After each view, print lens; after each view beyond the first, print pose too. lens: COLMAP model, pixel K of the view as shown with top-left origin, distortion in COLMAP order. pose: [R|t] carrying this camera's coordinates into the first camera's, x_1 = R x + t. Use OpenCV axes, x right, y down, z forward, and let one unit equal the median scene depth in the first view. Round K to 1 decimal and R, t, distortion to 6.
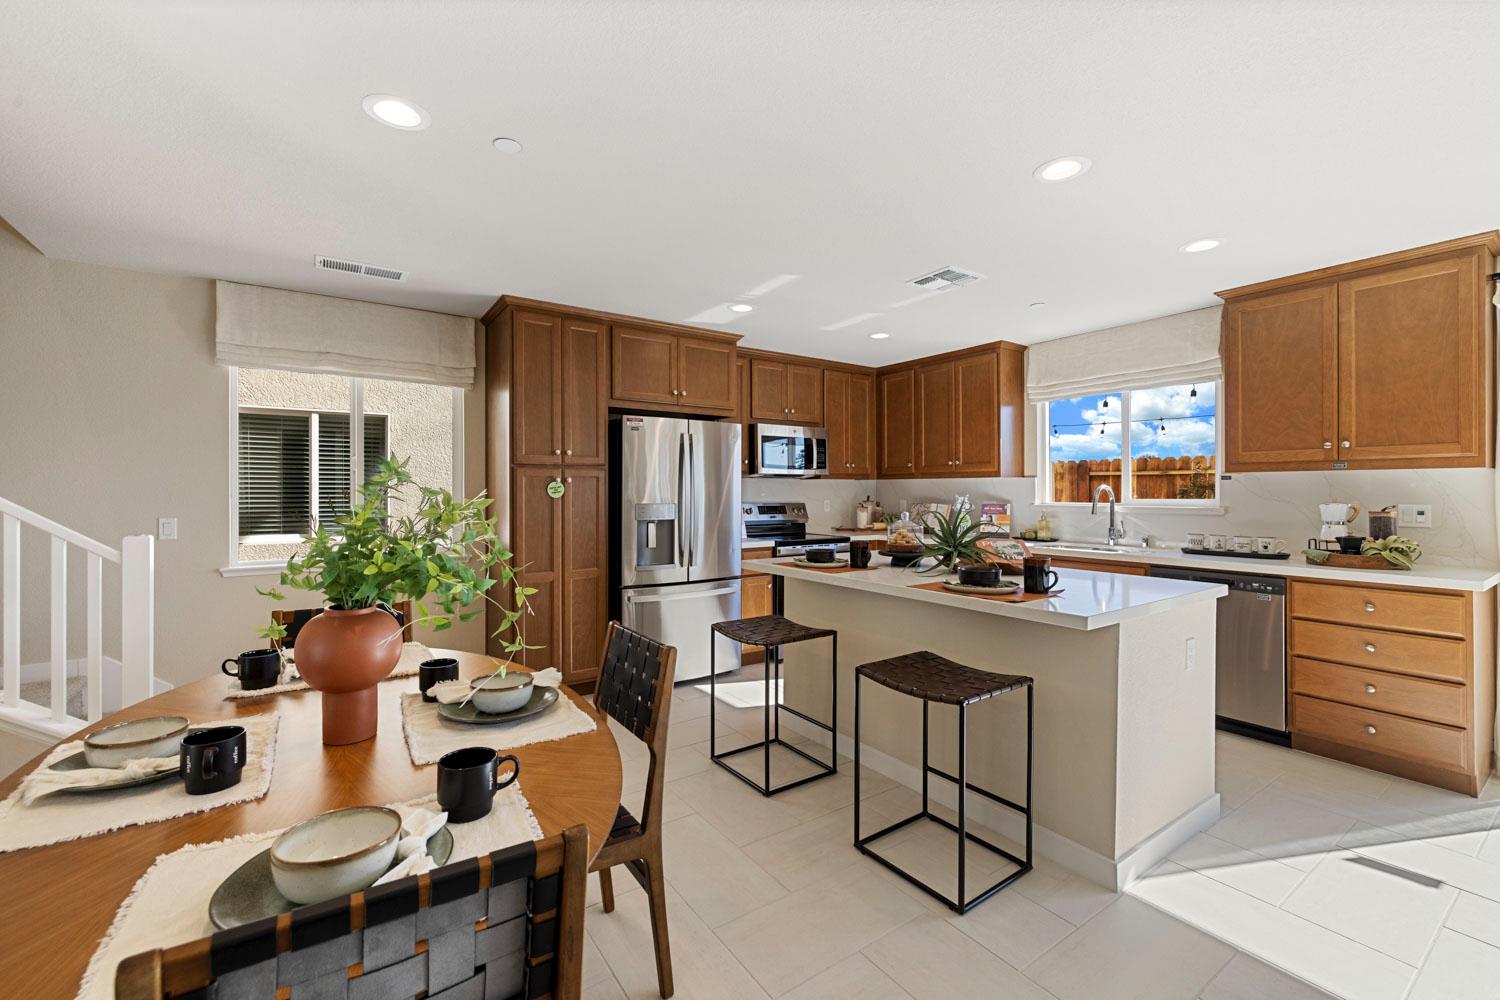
lens RADIAL K [[626.8, 0, 745.2], [0, 626.8, 490.1], [0, 0, 1]] dist [0.003675, -0.002494]
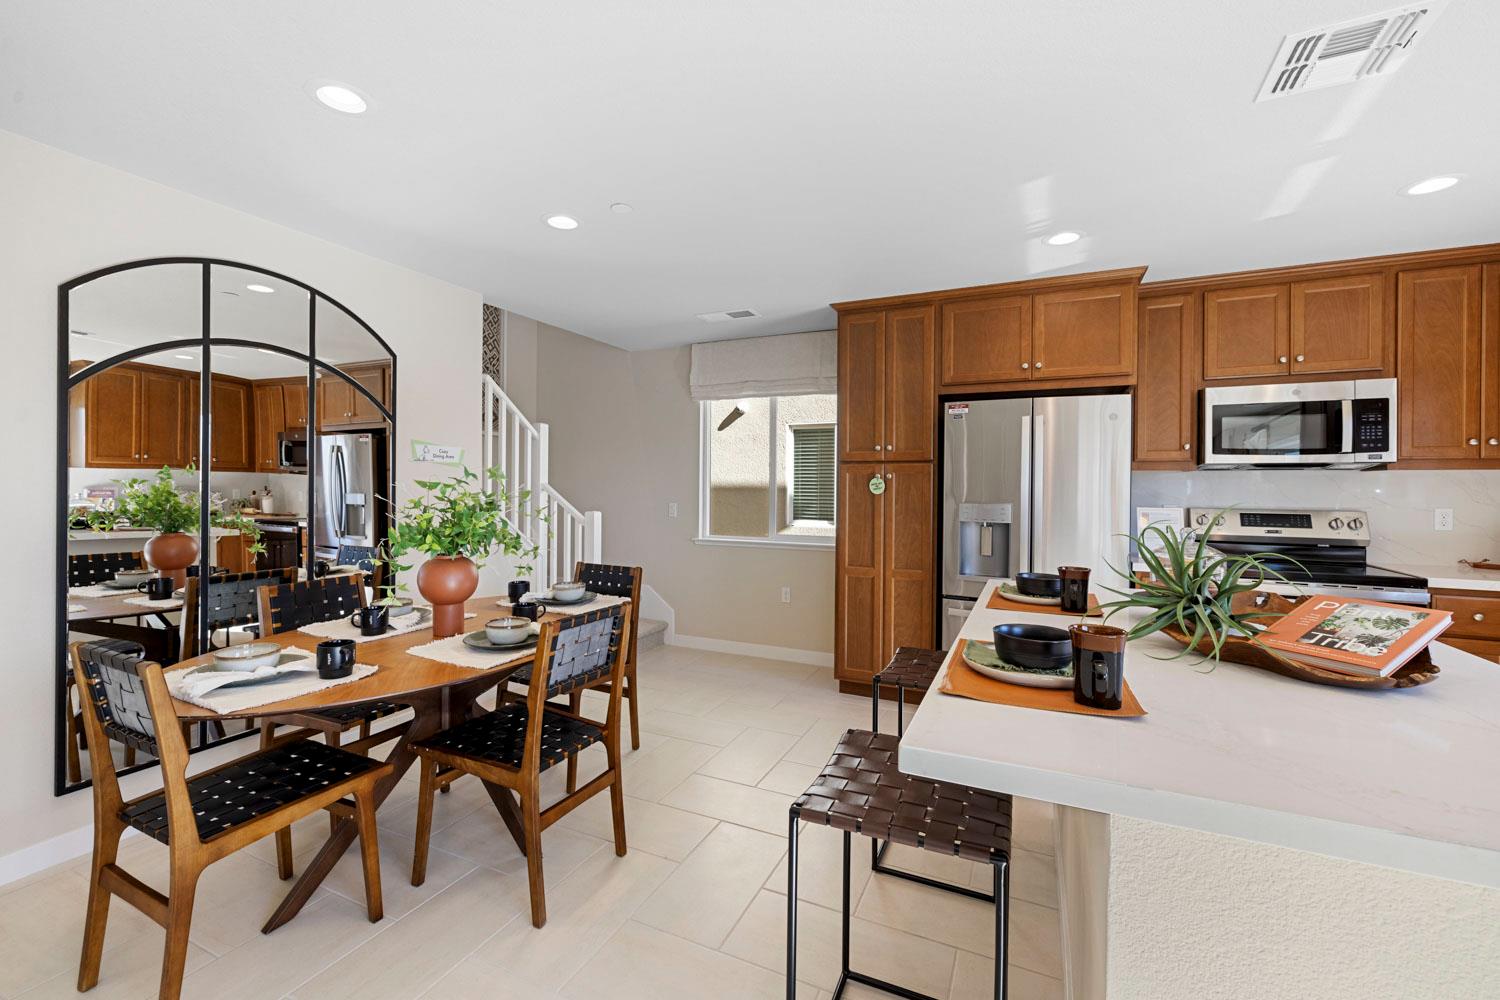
lens RADIAL K [[626.8, 0, 745.2], [0, 626.8, 490.1], [0, 0, 1]] dist [0.003675, -0.002494]
pose [[0.509474, 0.008065, -0.860448, 0.425058], [-0.005955, 0.999965, 0.005846, 0.001047], [0.860465, 0.002146, 0.509504, 0.301048]]
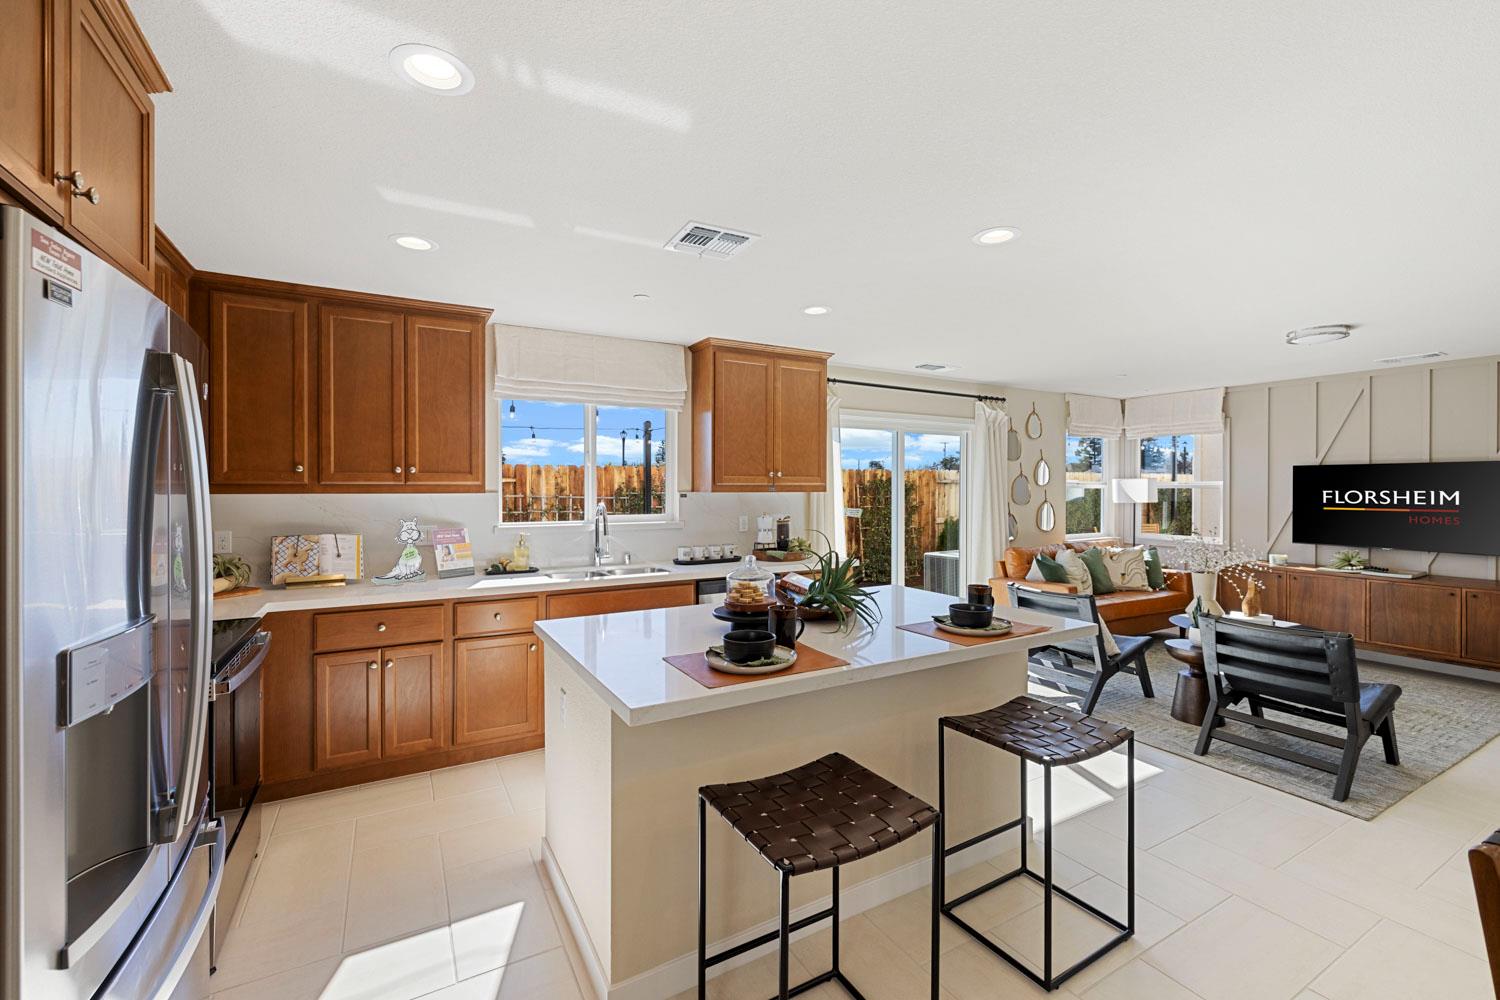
lens RADIAL K [[626.8, 0, 745.2], [0, 626.8, 490.1], [0, 0, 1]] dist [0.003675, -0.002494]
pose [[0.087723, -0.002122, 0.996143, -0.365763], [-0.003290, 0.999992, 0.002420, -0.032344], [-0.996140, -0.003490, 0.087715, 0.756949]]
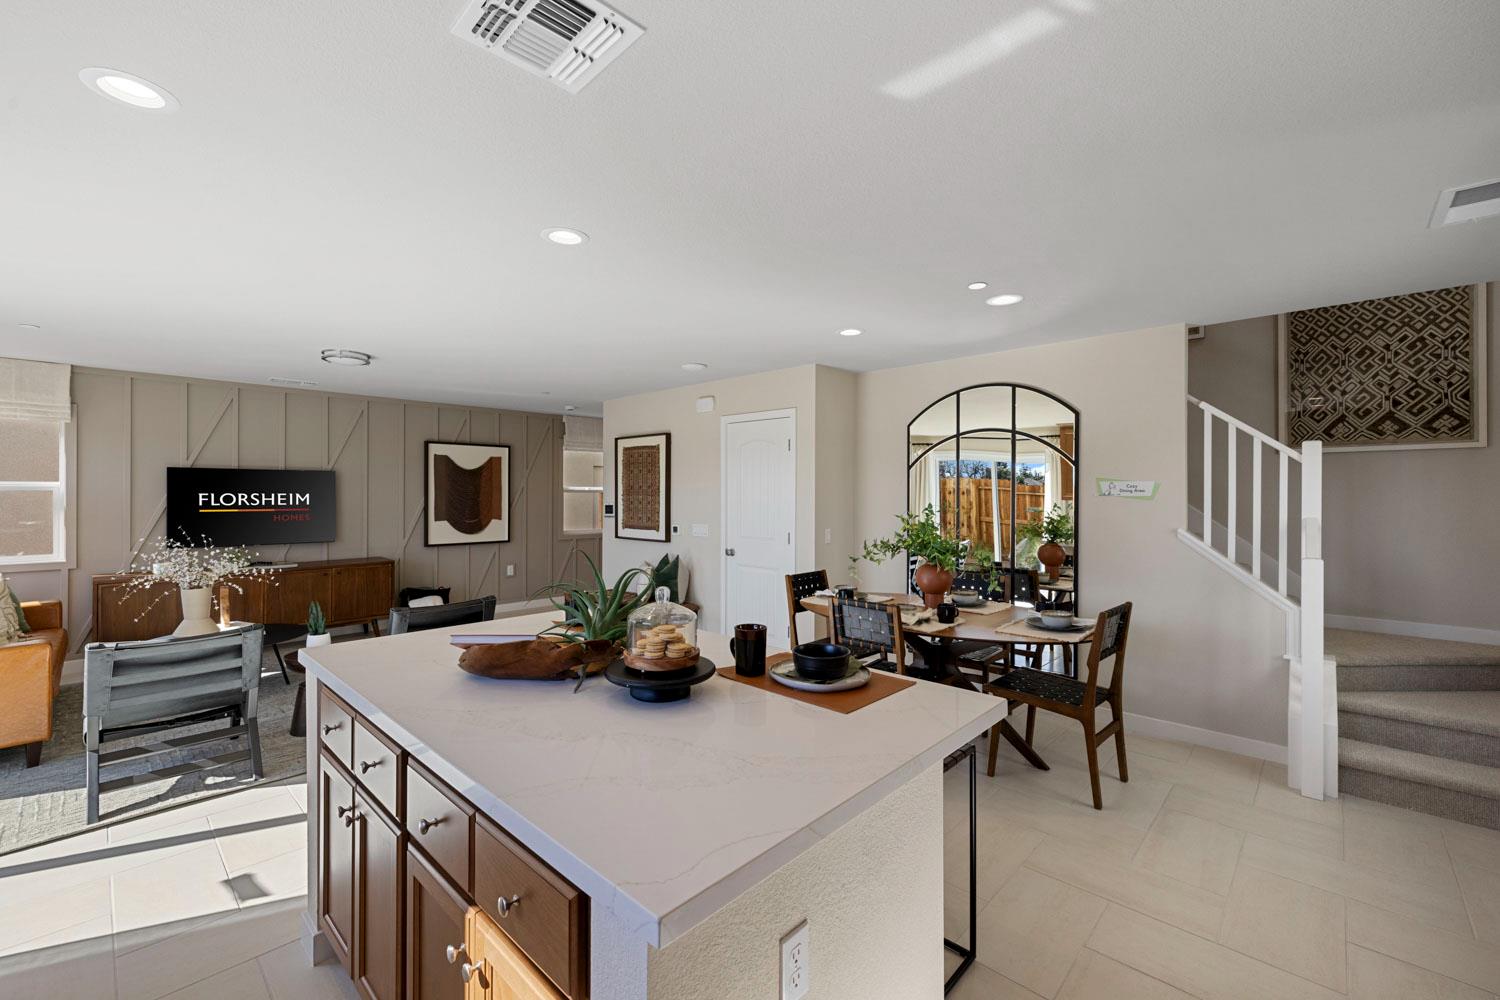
lens RADIAL K [[626.8, 0, 745.2], [0, 626.8, 490.1], [0, 0, 1]] dist [0.003675, -0.002494]
pose [[-0.979180, -0.003404, -0.202965, 0.229391], [-0.001989, 0.999972, -0.007175, -0.031609], [0.202984, -0.006622, -0.979160, 1.207495]]
